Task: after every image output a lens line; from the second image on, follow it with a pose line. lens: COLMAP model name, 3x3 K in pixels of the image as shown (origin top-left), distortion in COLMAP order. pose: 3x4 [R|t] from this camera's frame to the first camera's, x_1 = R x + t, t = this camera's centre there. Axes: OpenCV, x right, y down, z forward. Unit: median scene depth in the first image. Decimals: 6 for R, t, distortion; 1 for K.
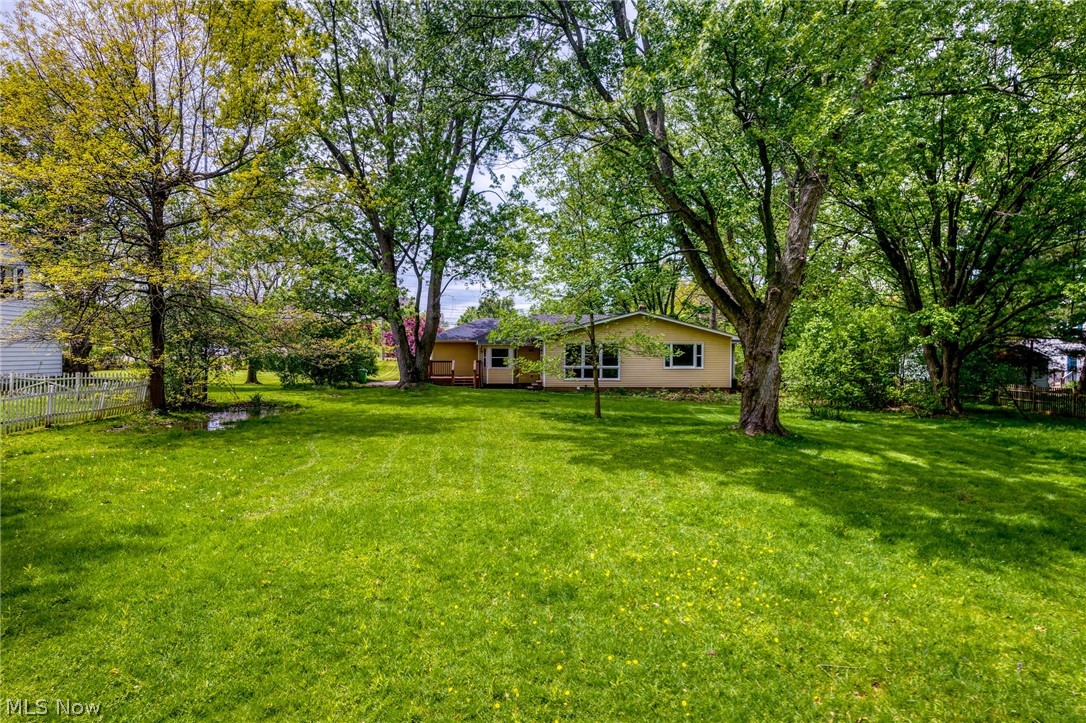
lens RADIAL K [[680.9, 0, 543.0], [0, 680.9, 361.5], [0, 0, 1]] dist [-0.000987, -0.000122]
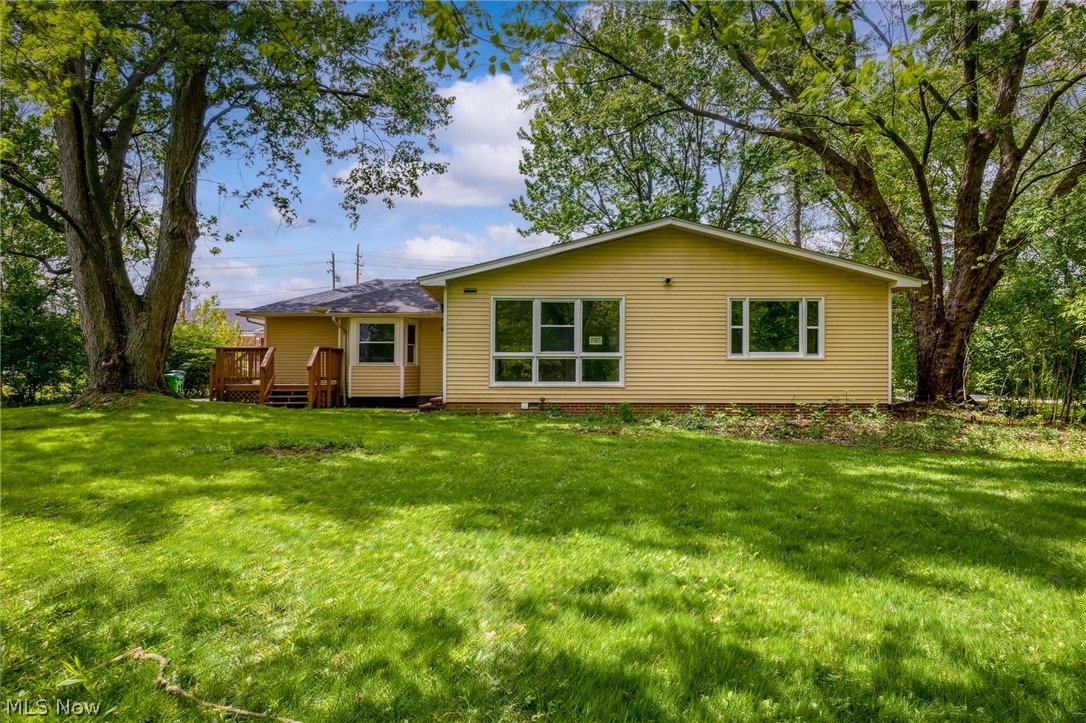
lens RADIAL K [[680.9, 0, 543.0], [0, 680.9, 361.5], [0, 0, 1]] dist [-0.000987, -0.000122]
pose [[0.999214, -0.004346, -0.039390, 0.079616], [0.003003, 0.999414, -0.034097, 0.026262], [0.039515, 0.033952, 0.998642, 0.576552]]
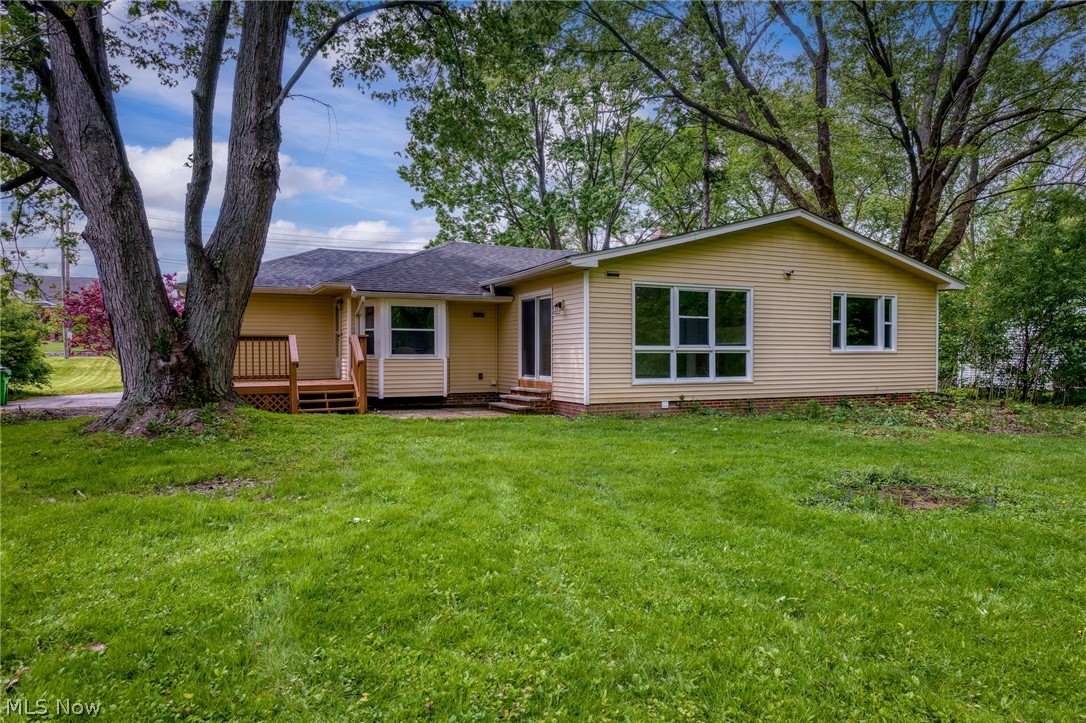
lens RADIAL K [[669.0, 0, 543.0], [0, 669.0, 361.5], [0, 0, 1]] dist [0.002347, 0.000152]
pose [[0.927060, -0.010524, 0.374766, -0.150474], [0.011597, 0.999933, -0.000608, 0.014509], [-0.374734, 0.004910, 0.927119, 0.675384]]
